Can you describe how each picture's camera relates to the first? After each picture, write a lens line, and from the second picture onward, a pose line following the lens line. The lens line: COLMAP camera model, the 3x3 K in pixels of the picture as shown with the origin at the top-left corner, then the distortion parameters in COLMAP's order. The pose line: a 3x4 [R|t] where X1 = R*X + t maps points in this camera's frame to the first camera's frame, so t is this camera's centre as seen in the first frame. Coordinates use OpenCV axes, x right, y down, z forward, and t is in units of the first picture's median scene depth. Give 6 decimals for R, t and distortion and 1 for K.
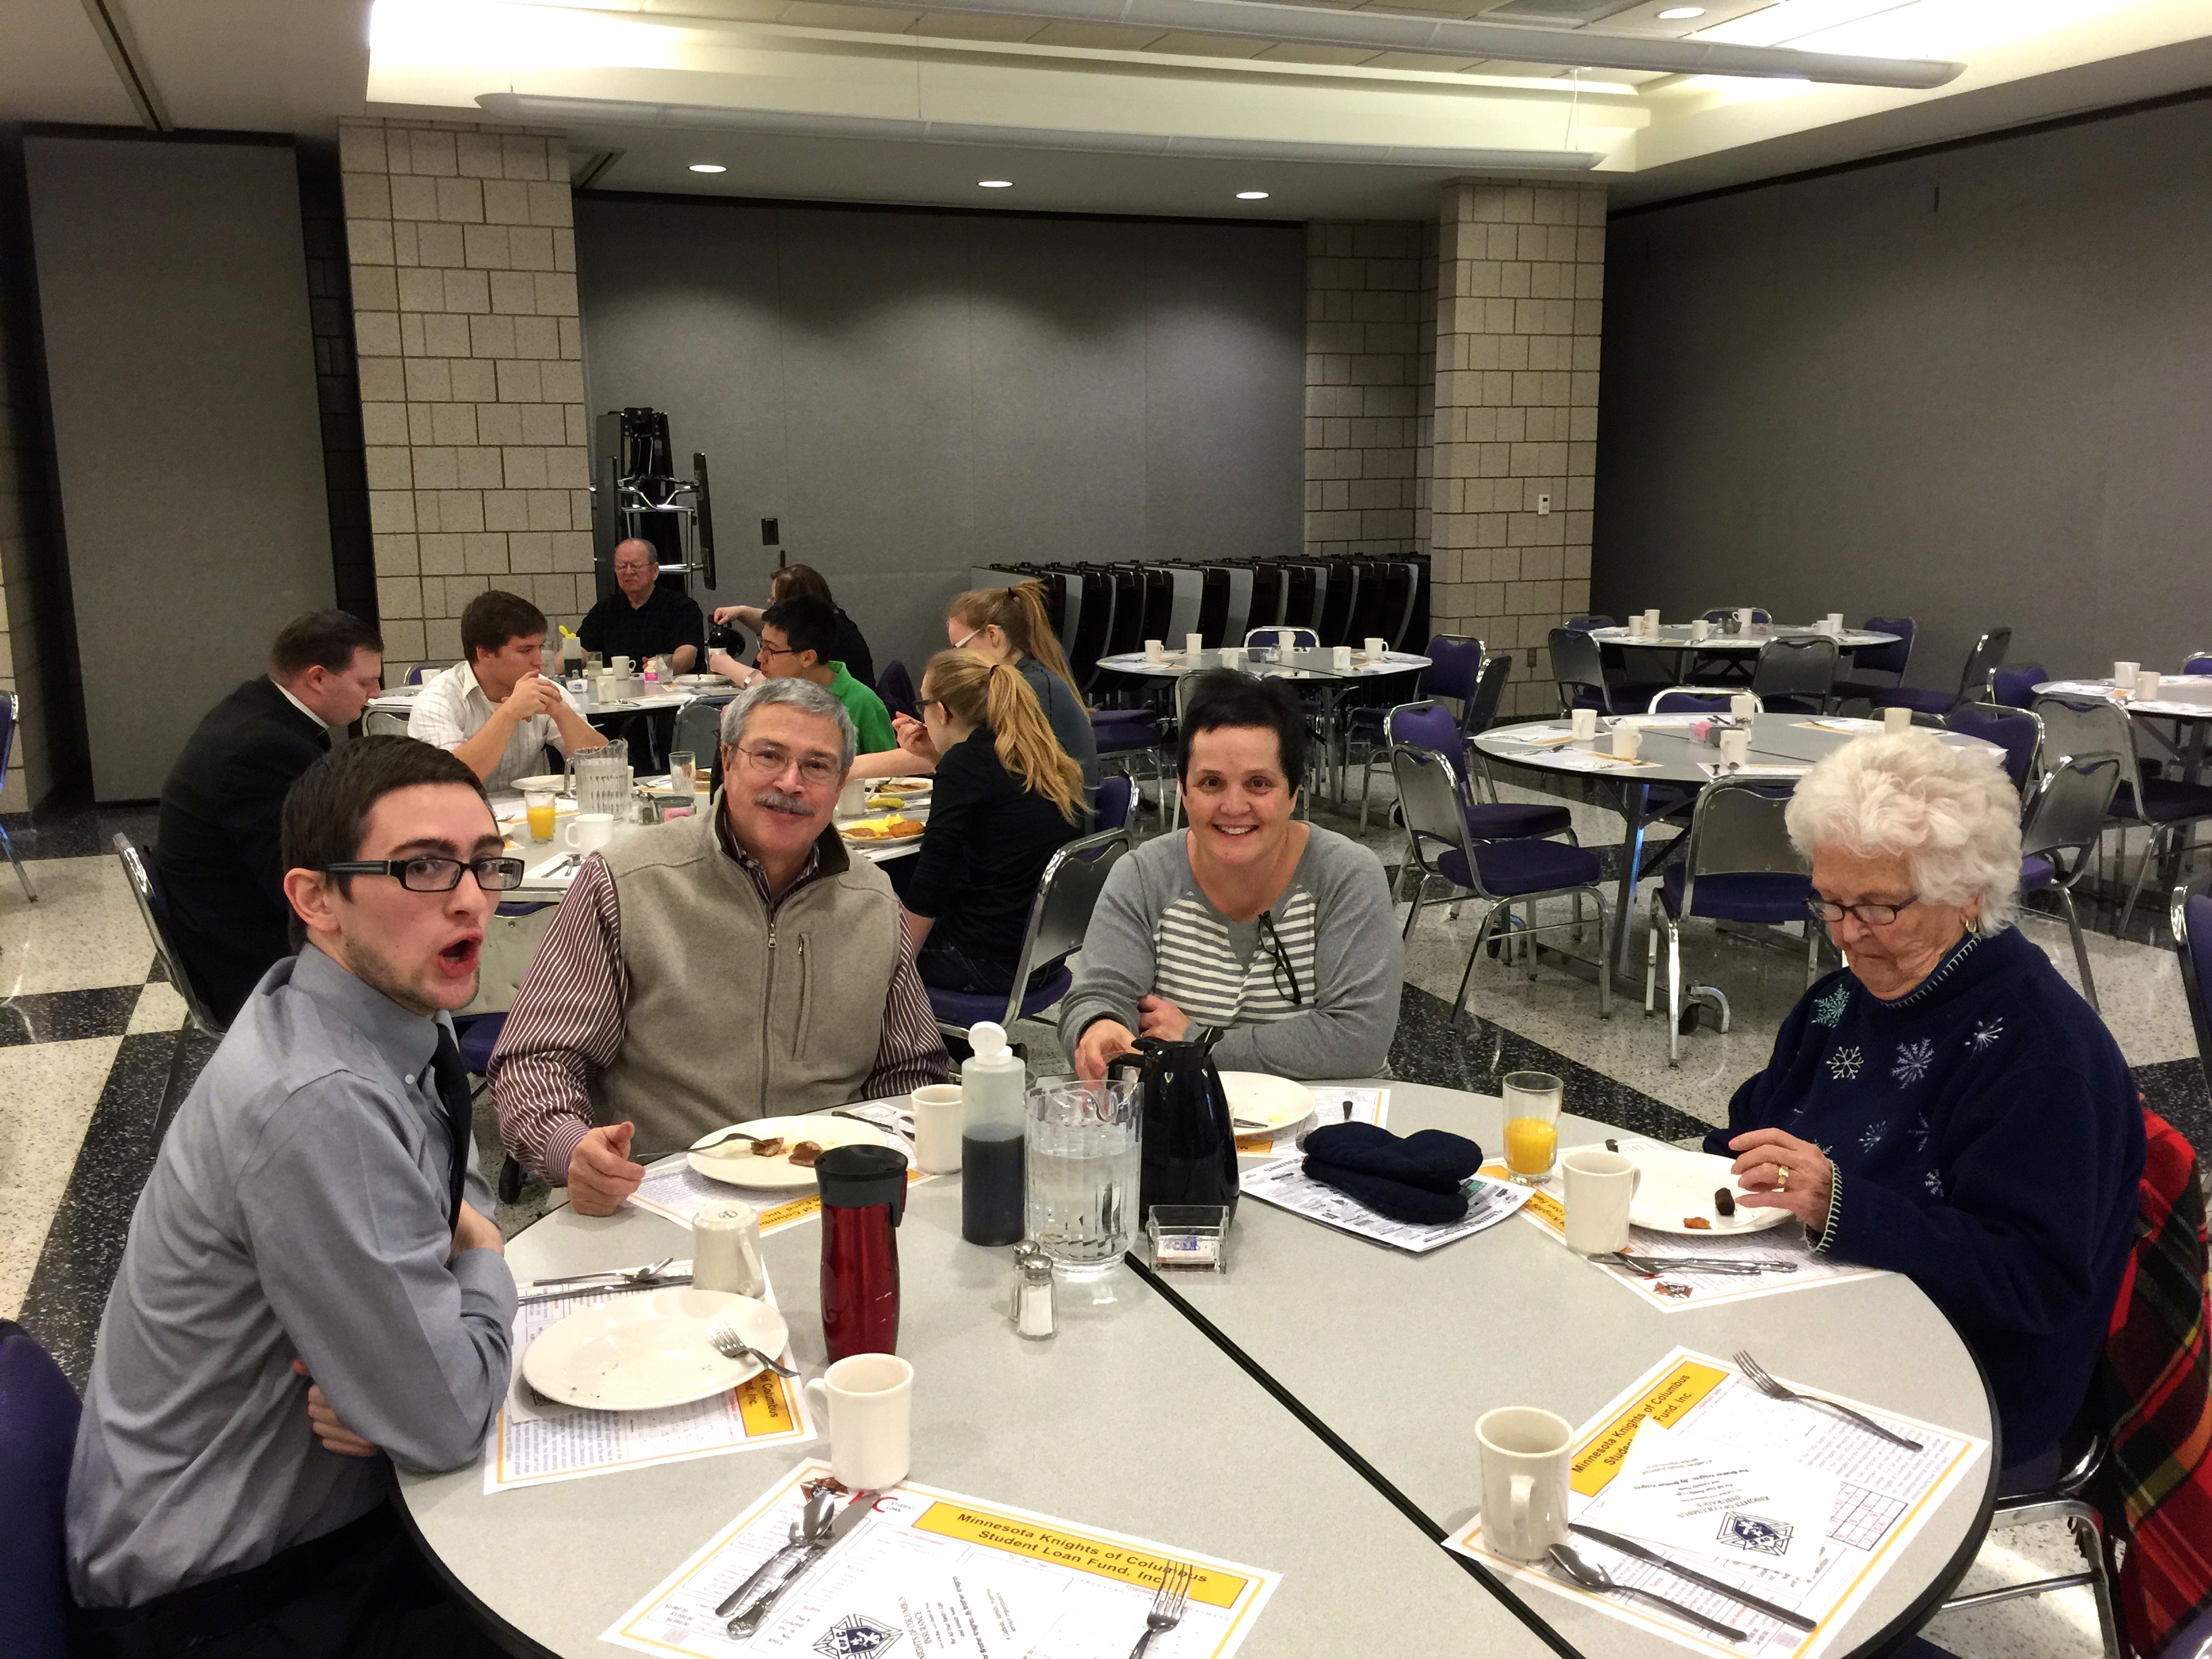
lens RADIAL K [[1885.4, 0, 1085.5], [0, 1885.4, 829.0], [0, 0, 1]] dist [0.085124, -0.119851]
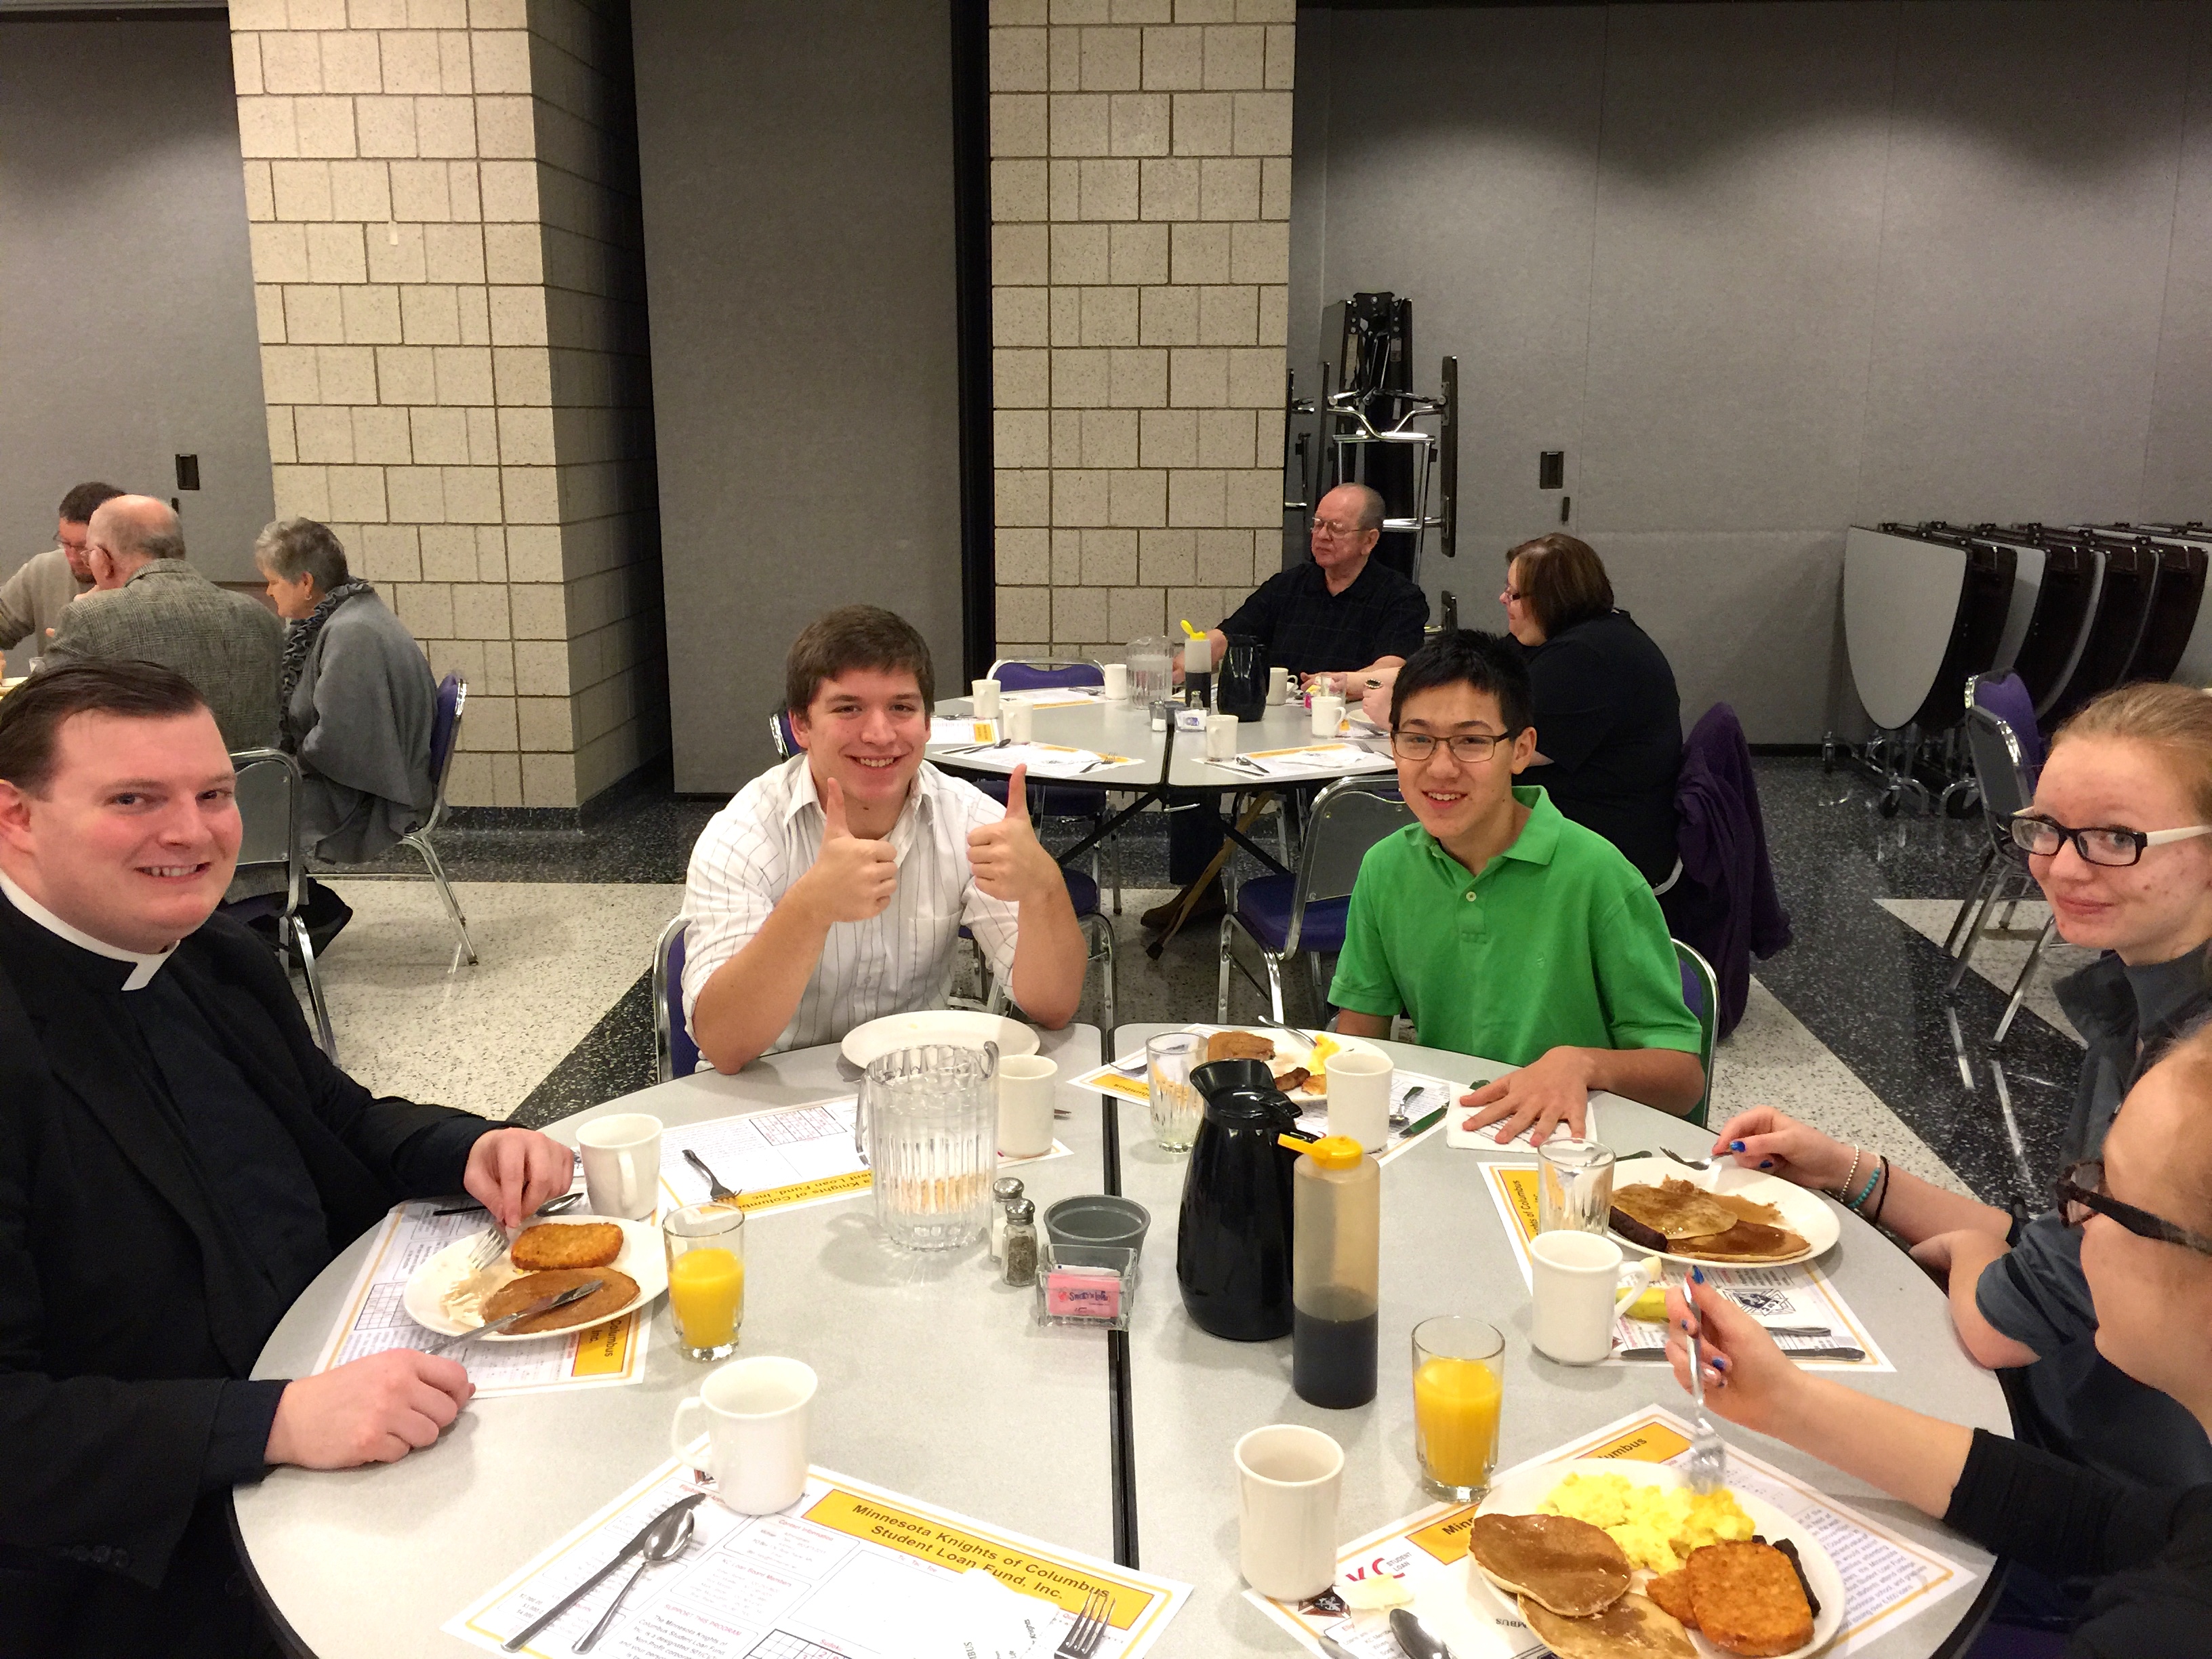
lens RADIAL K [[1885.4, 0, 1085.5], [0, 1885.4, 829.0], [0, 0, 1]] dist [0.085124, -0.119851]
pose [[0.913805, 0.098007, -0.394152, -0.035287], [-0.082726, 0.995019, 0.055621, -0.053551], [0.397640, -0.018220, 0.917361, 0.304272]]
